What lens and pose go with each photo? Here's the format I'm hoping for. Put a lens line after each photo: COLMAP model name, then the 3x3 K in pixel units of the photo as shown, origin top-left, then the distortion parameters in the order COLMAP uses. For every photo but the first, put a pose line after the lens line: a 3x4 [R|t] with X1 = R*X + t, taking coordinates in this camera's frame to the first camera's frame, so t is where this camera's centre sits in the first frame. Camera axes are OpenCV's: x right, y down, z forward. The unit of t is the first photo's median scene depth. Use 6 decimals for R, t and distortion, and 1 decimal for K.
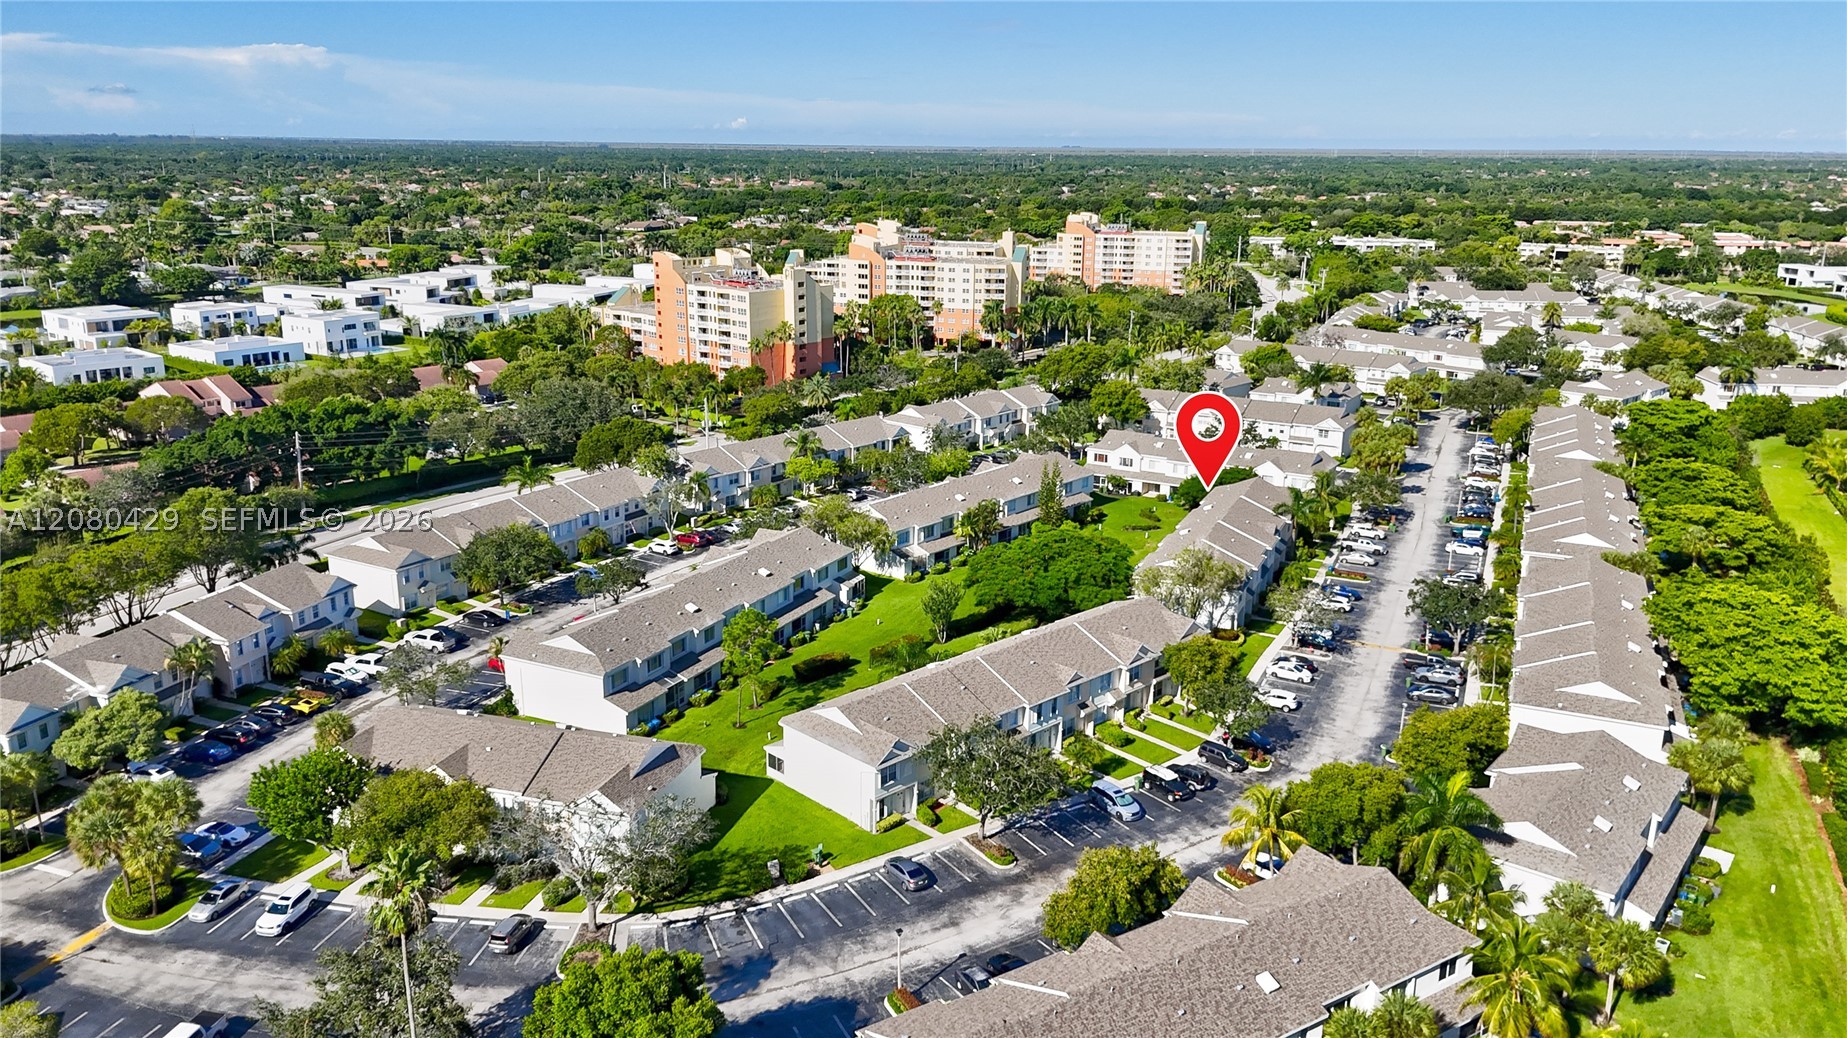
lens RADIAL K [[1363.9, 0, 924.8], [0, 1363.9, 516.9], [0, 0, 1]] dist [0.066402, -0.070265]
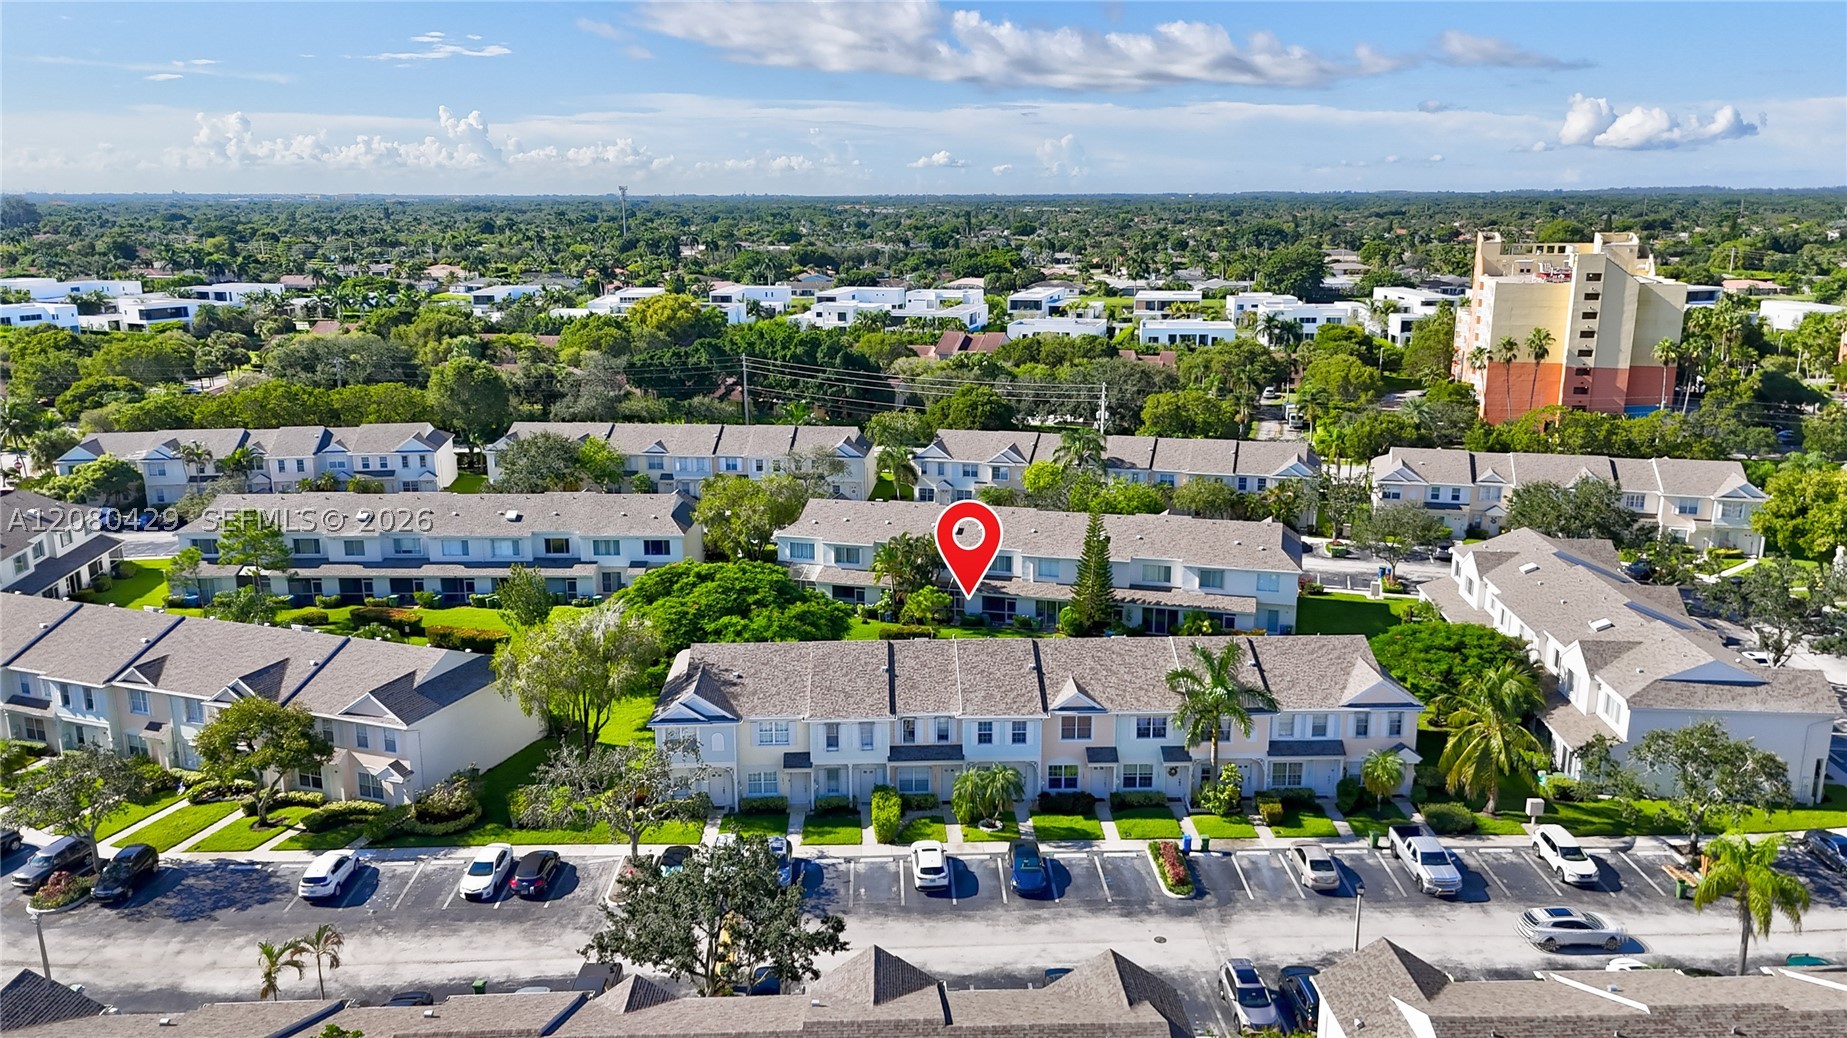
lens RADIAL K [[1363.9, 0, 926.2], [0, 1363.9, 519.9], [0, 0, 1]] dist [0.066402, -0.070265]
pose [[0.435502, 0.198071, -0.878126, 0.315159], [-0.229643, 0.967662, 0.104377, -0.044305], [0.870403, 0.156199, 0.466905, 0.360434]]
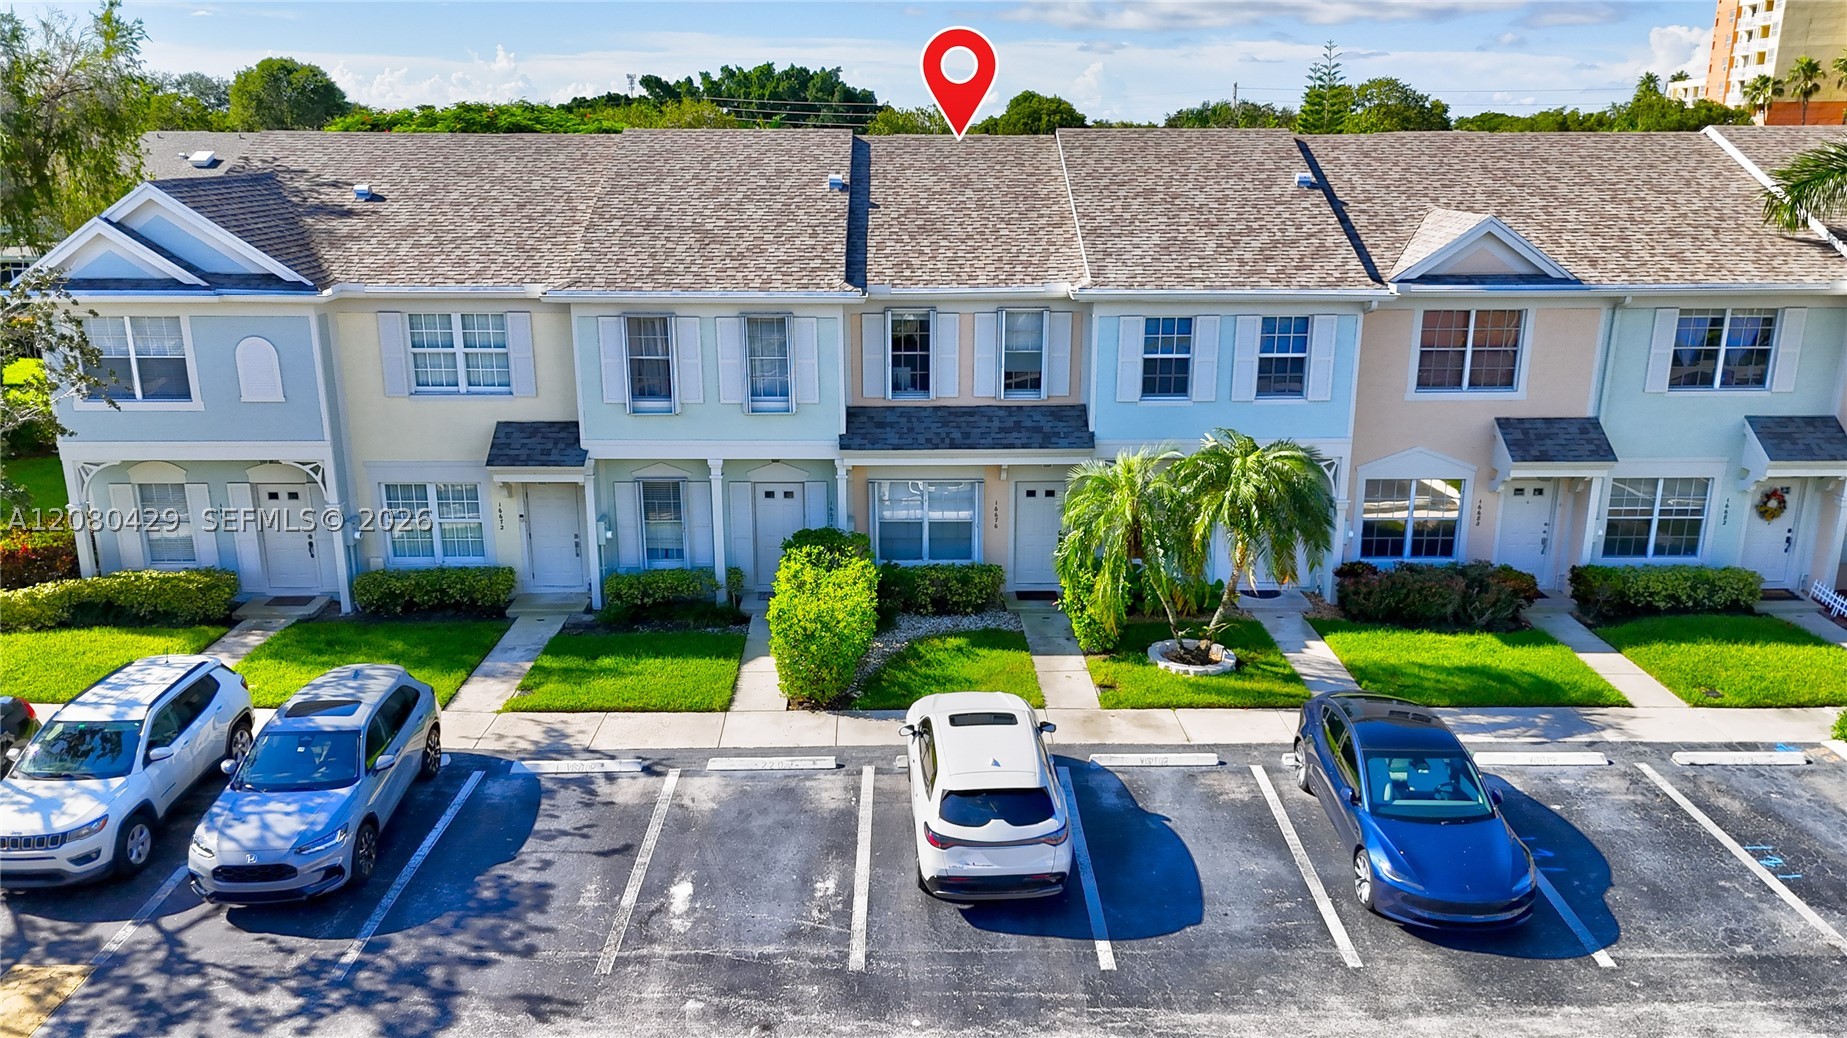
lens RADIAL K [[1363.9, 0, 914.6], [0, 1363.9, 542.8], [0, 0, 1]] dist [0.066402, -0.070265]
pose [[0.411047, 0.250212, -0.876604, 0.179490], [-0.235833, 0.958047, 0.162874, 0.013768], [0.880581, 0.139783, 0.452811, 0.442670]]
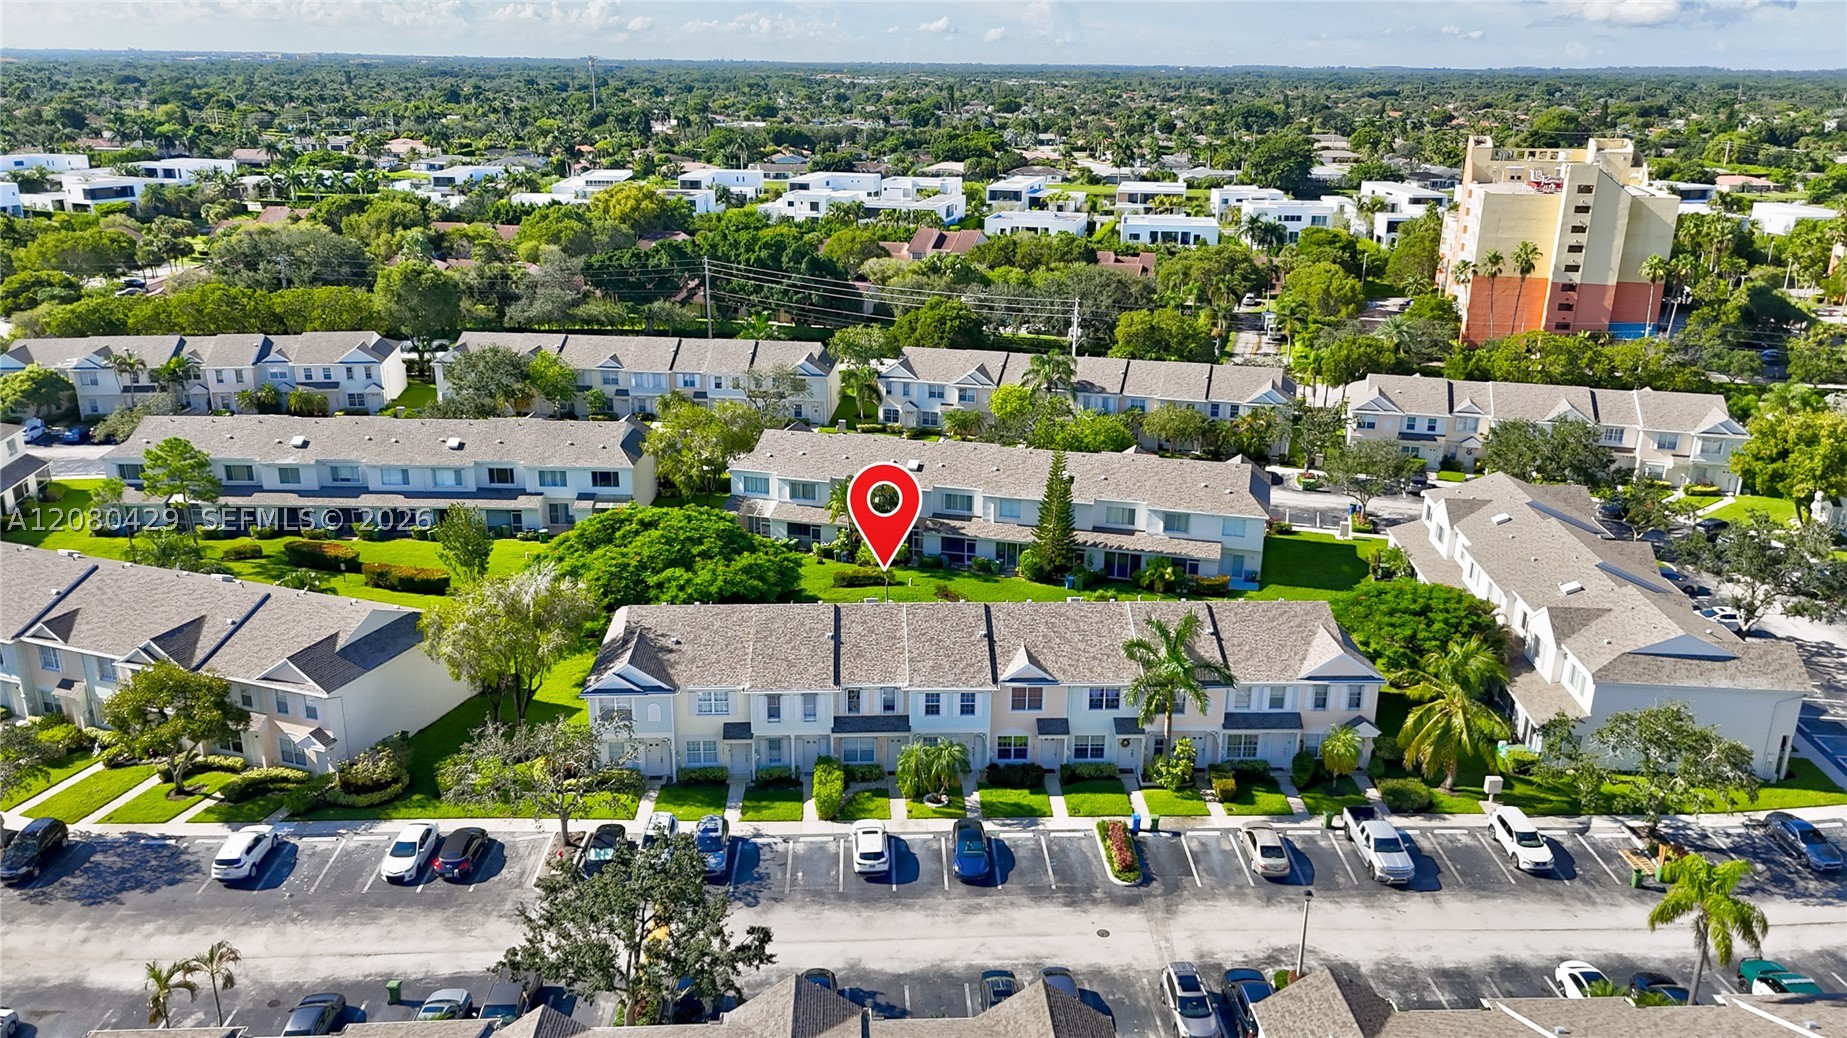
lens RADIAL K [[1363.9, 0, 926.2], [0, 1363.9, 525.6], [0, 0, 1]] dist [0.066402, -0.070265]
pose [[0.445404, 0.282094, -0.849728, 0.304552], [-0.242063, 0.951664, 0.189052, -0.057509], [0.861987, 0.121483, 0.492159, 0.368484]]
